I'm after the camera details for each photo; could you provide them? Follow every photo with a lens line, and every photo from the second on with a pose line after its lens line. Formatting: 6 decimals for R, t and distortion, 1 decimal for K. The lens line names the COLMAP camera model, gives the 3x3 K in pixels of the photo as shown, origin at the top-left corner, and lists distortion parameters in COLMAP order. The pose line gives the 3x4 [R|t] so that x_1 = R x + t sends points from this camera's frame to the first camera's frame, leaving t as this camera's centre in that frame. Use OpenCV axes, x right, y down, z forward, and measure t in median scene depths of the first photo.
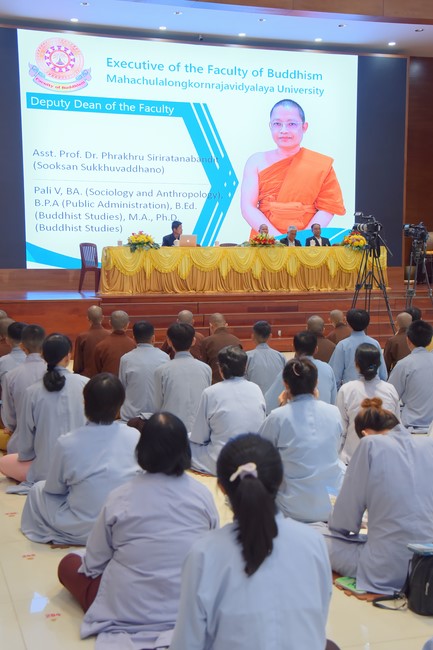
lens RADIAL K [[933.3, 0, 217.0], [0, 933.3, 327.5], [0, 0, 1]] dist [0.257253, 0.000000]
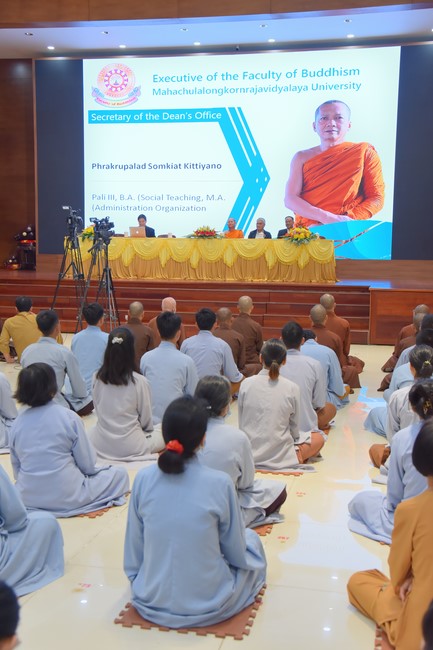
lens RADIAL K [[802.7, 0, 216.2], [0, 802.7, 323.1], [0, 0, 1]] dist [0.159577, 0.000000]
pose [[0.858008, 0.062704, -0.509794, 0.461748], [-0.051796, 0.998024, 0.035581, -0.019092], [0.511018, -0.004124, 0.859560, 0.177520]]
